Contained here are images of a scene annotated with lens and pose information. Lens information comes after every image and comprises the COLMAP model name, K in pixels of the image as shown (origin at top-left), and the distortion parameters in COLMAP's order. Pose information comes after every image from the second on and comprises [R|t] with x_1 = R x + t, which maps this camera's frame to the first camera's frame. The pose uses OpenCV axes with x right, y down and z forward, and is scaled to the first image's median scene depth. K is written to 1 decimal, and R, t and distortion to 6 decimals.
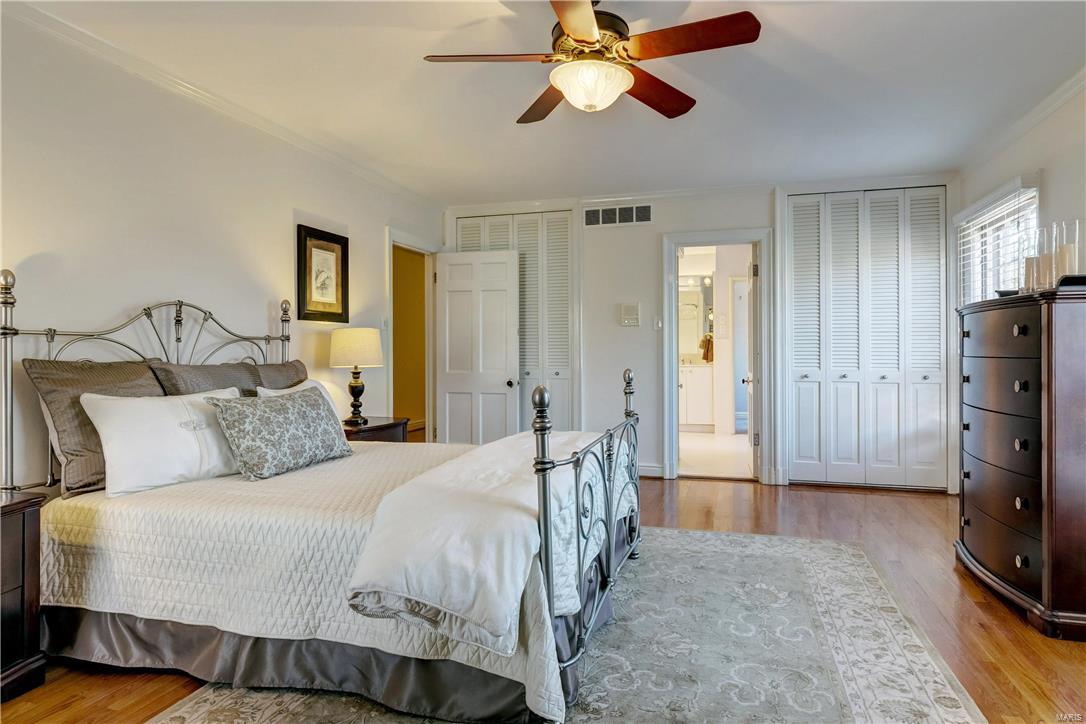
lens RADIAL K [[611.6, 0, 541.7], [0, 611.6, 339.7], [0, 0, 1]] dist [0.001875, 0.000200]
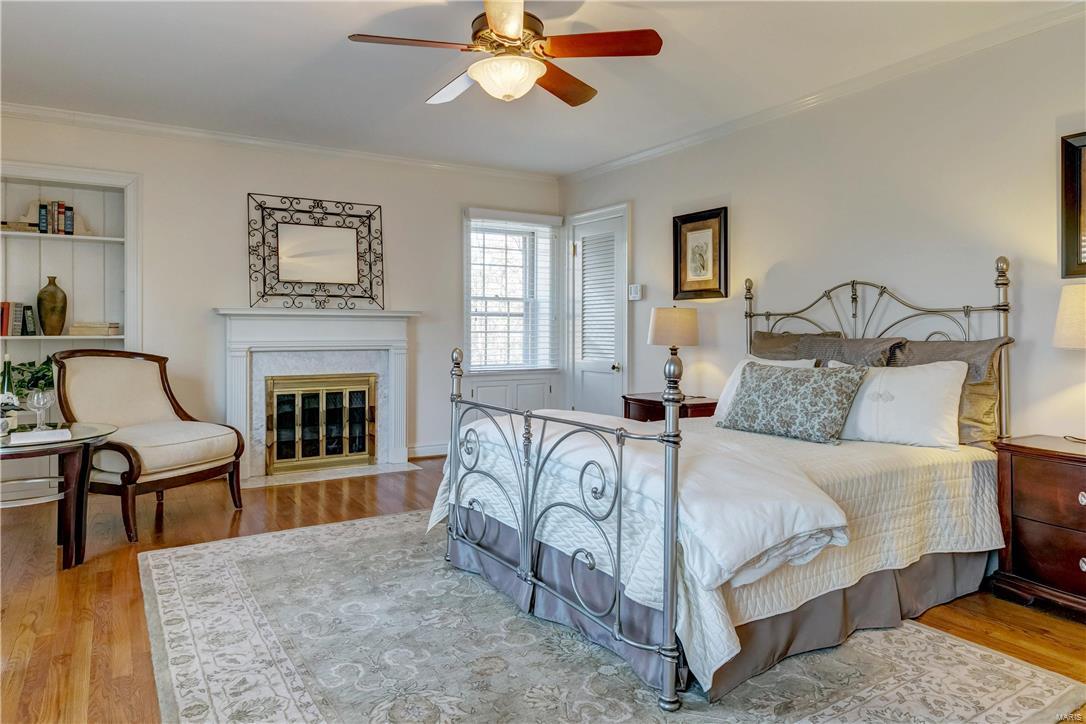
lens RADIAL K [[699.1, 0, 541.9], [0, 699.1, 345.0], [0, 0, 1]] dist [-0.051521, 0.000286]
pose [[-0.656086, 0.006544, -0.754658, 0.842113], [0.004929, 0.999978, 0.004385, 0.053087], [0.754670, -0.000843, -0.656104, 1.645201]]
